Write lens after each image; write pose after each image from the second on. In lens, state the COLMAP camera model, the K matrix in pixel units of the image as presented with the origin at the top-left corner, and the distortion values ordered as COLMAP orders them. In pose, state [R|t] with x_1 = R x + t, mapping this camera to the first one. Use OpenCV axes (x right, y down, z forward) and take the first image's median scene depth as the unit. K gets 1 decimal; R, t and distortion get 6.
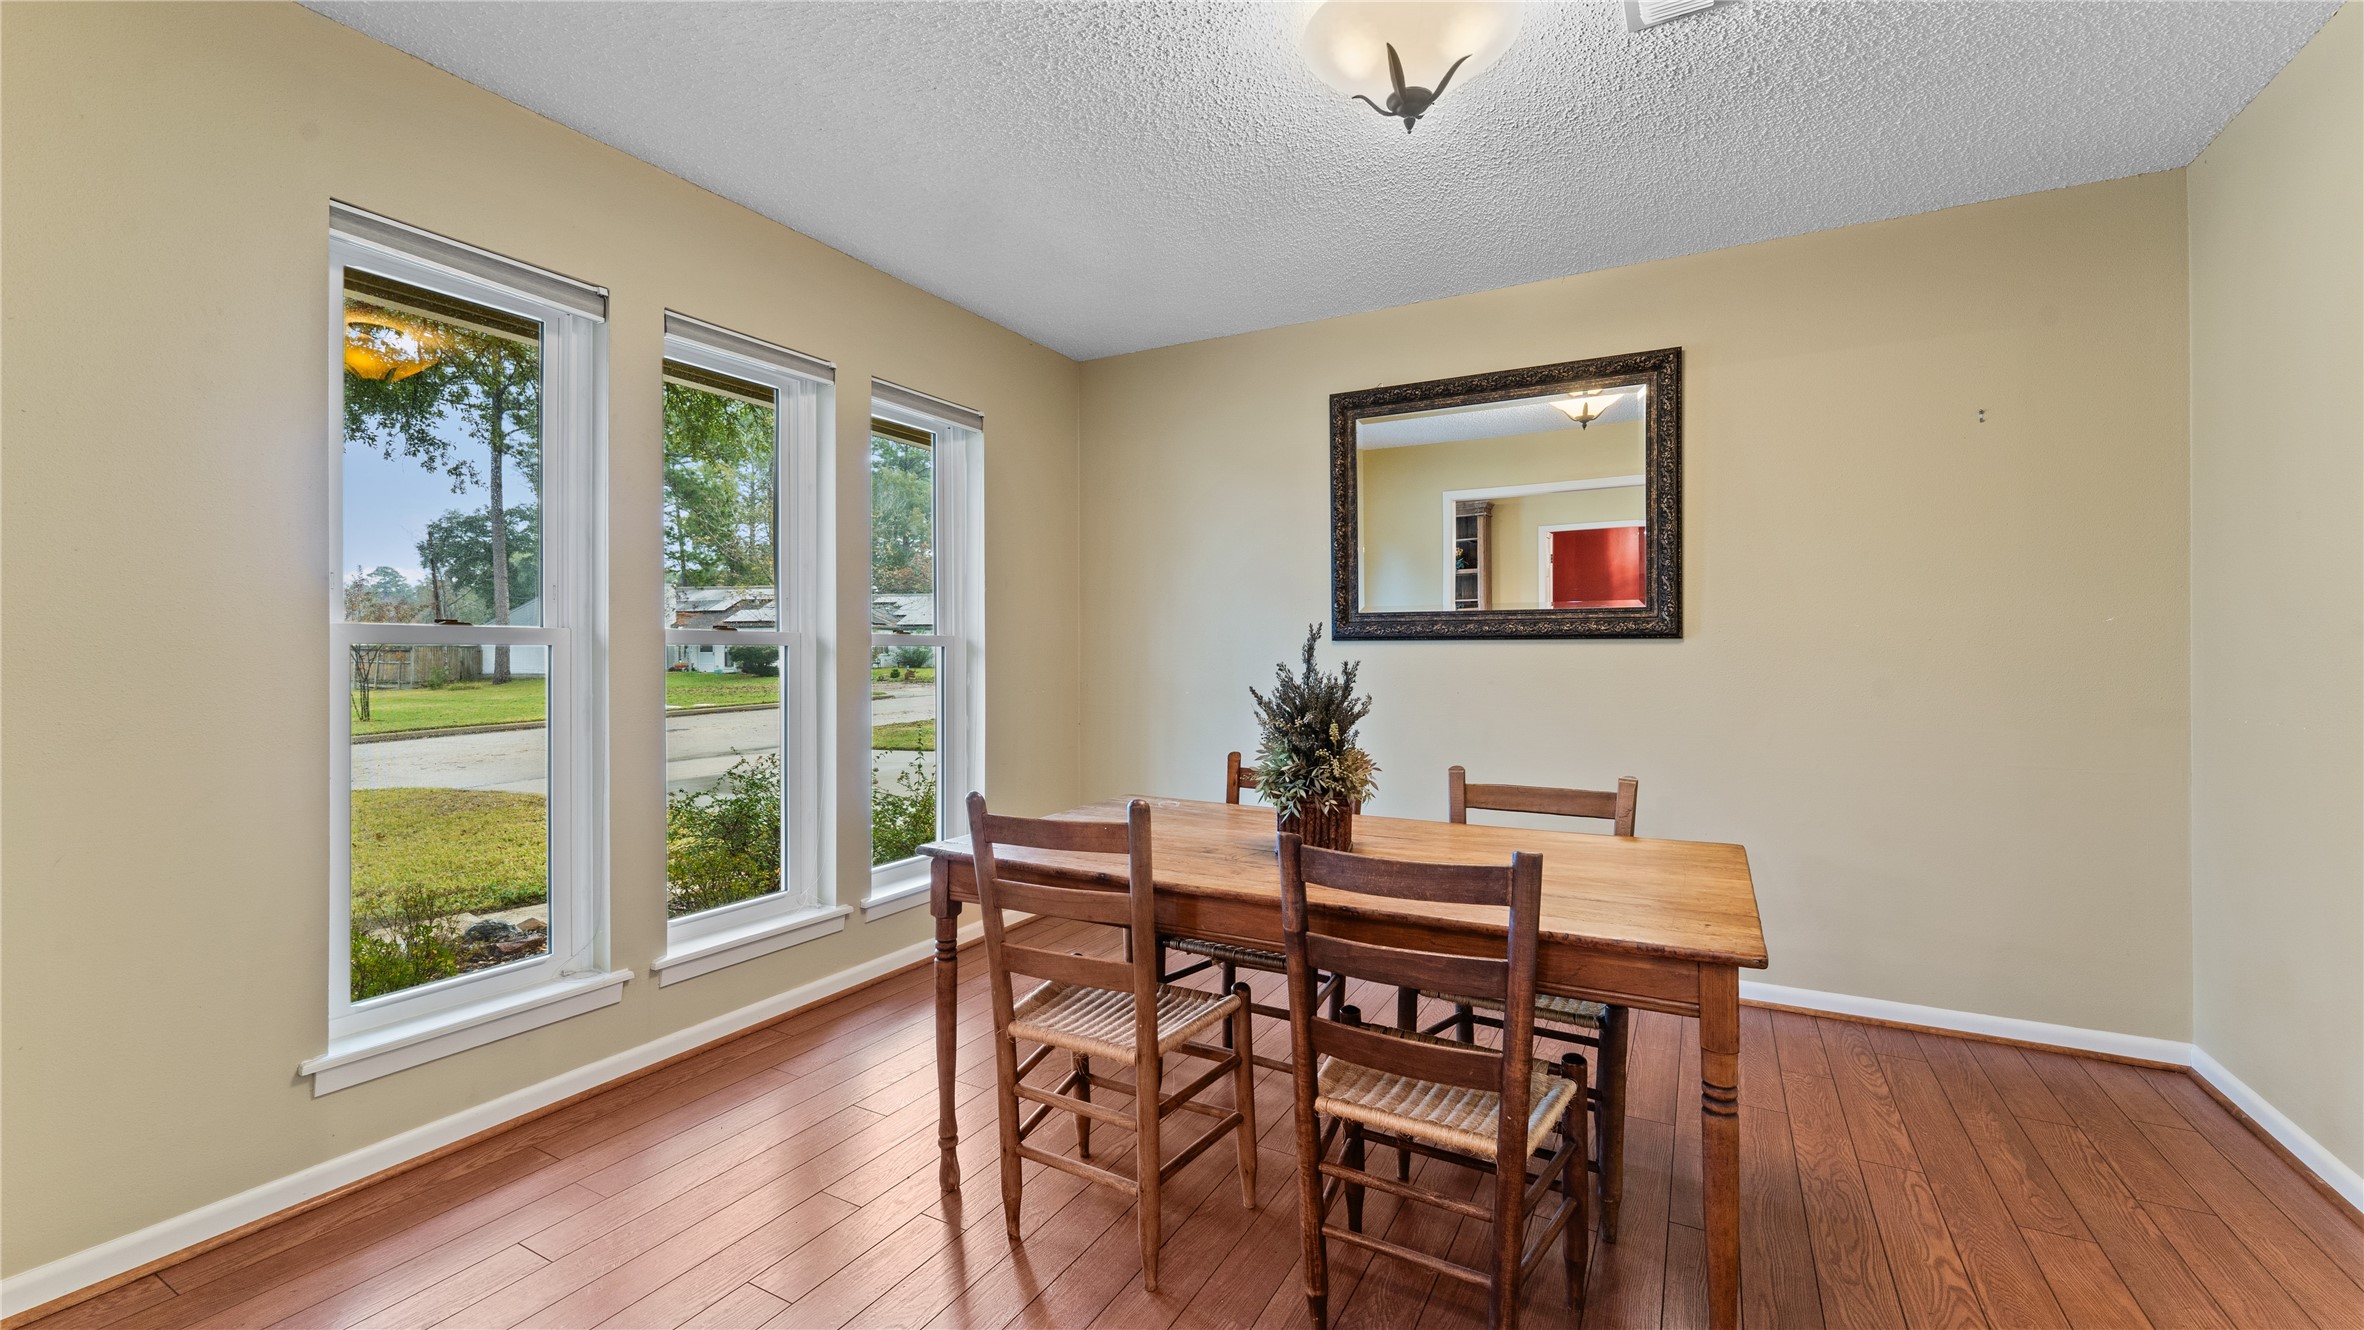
lens RADIAL K [[945.0, 0, 1183.7], [0, 945.0, 646.9], [0, 0, 1]] dist [-0.000673, -0.000562]
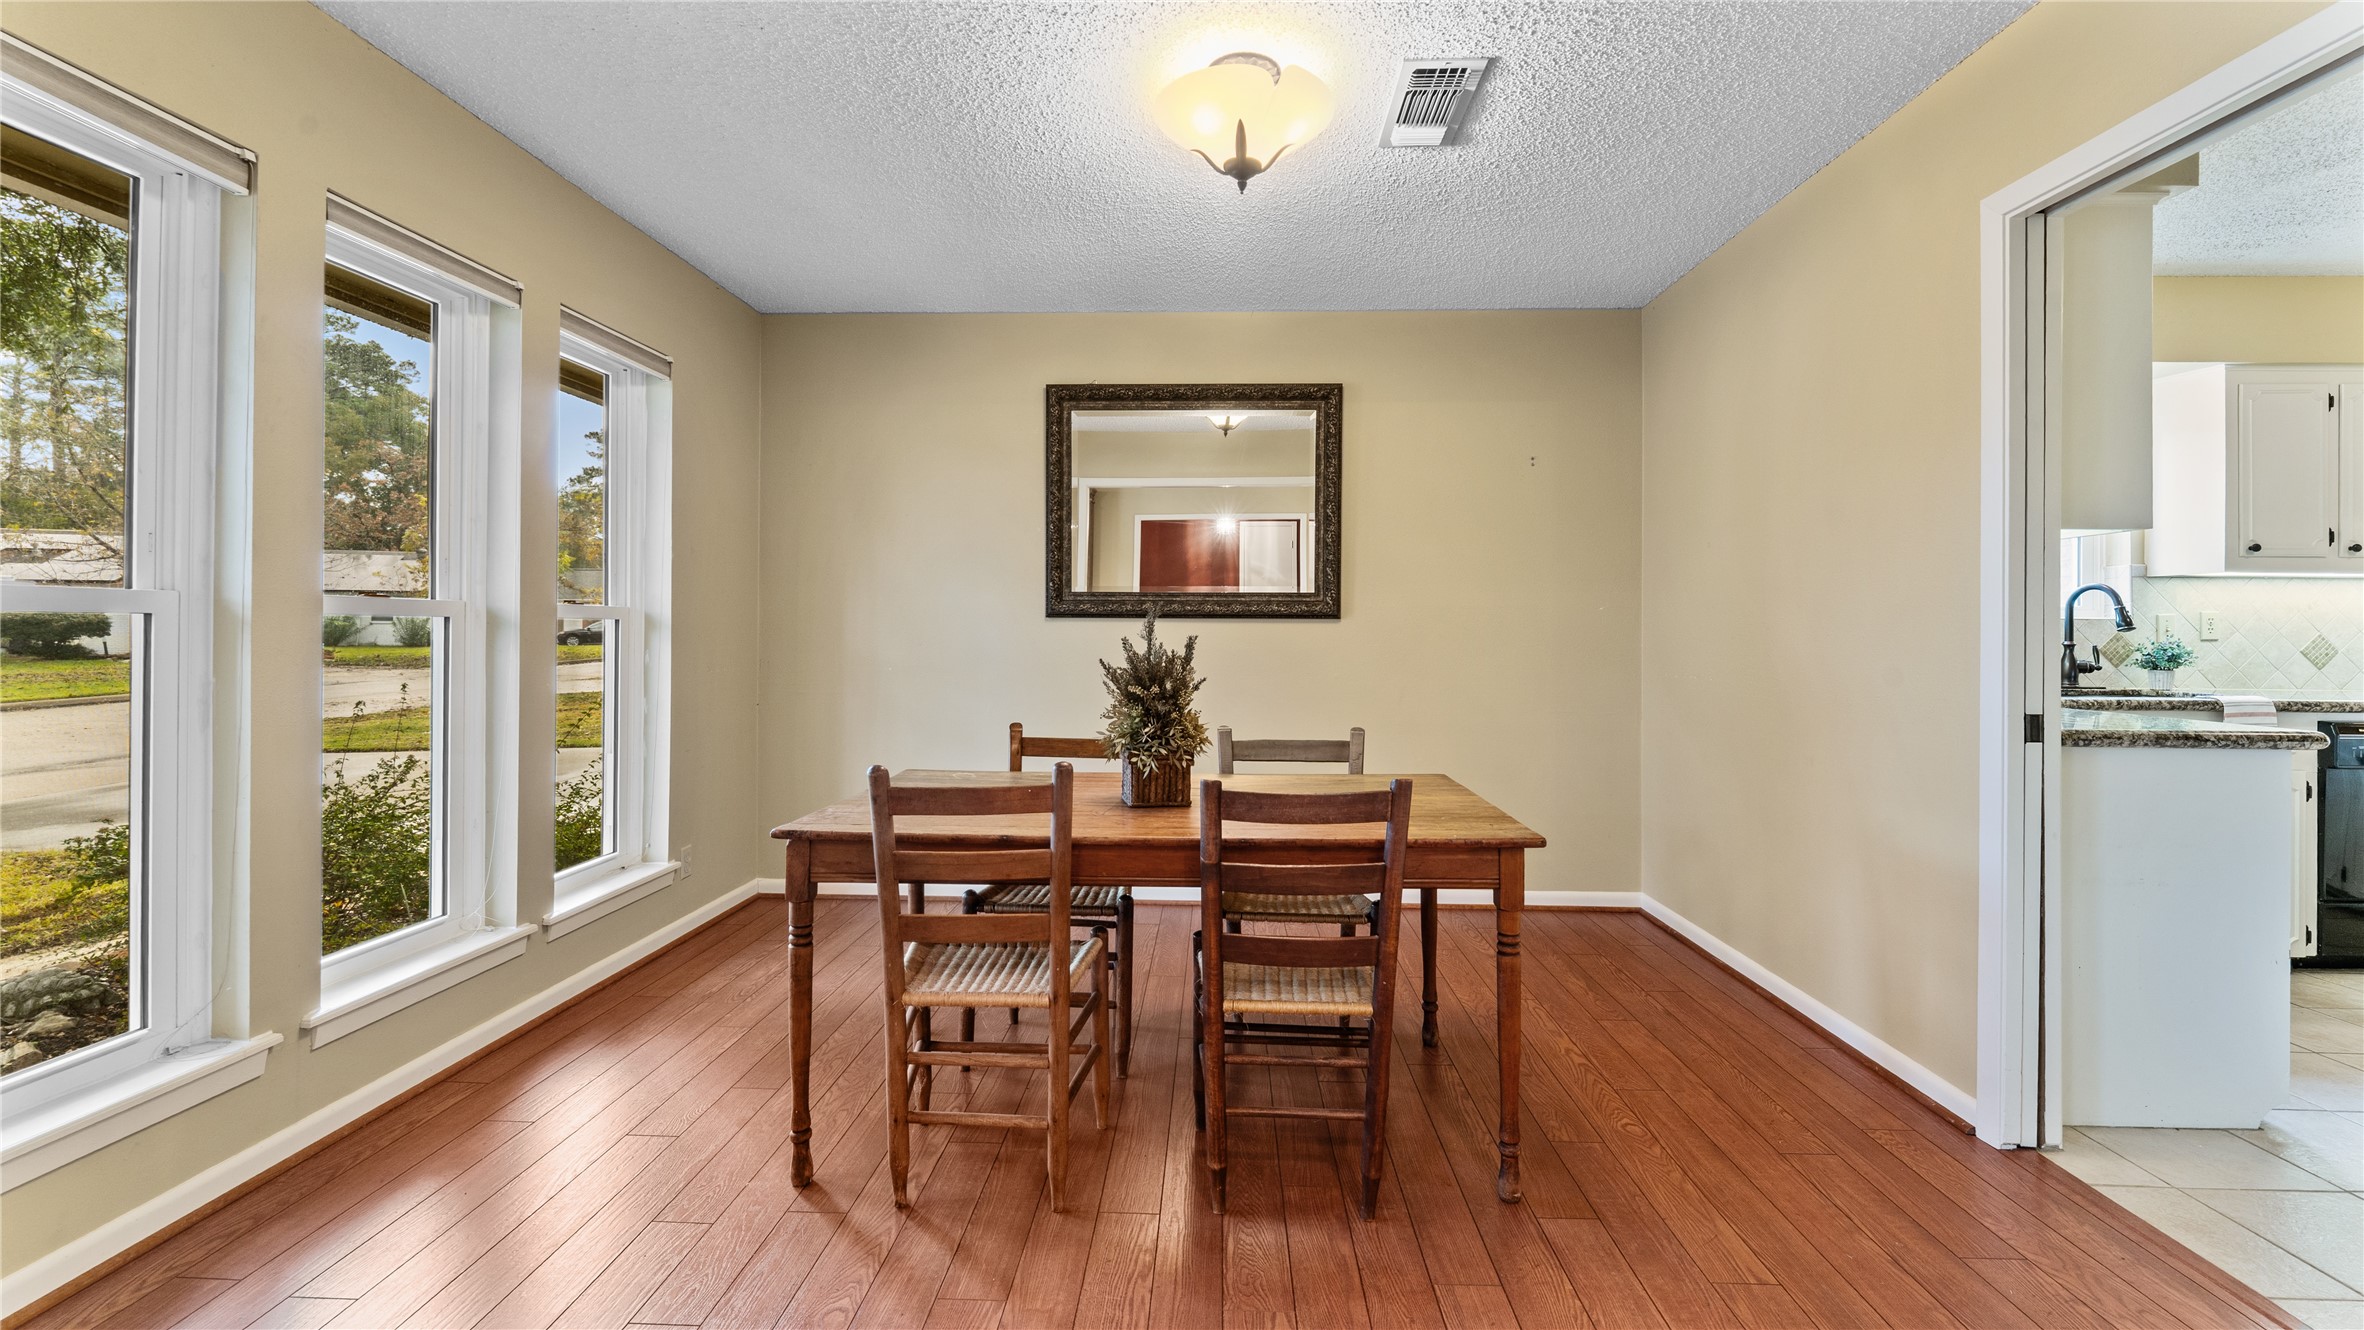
lens RADIAL K [[955.3, 0, 1180.8], [0, 955.3, 620.1], [0, 0, 1]] dist [-0.001983, -0.000691]
pose [[0.894952, 0.009058, 0.446070, -0.261644], [-0.007401, 0.999958, -0.005457, 0.001616], [-0.446100, 0.001582, 0.894982, -0.032491]]
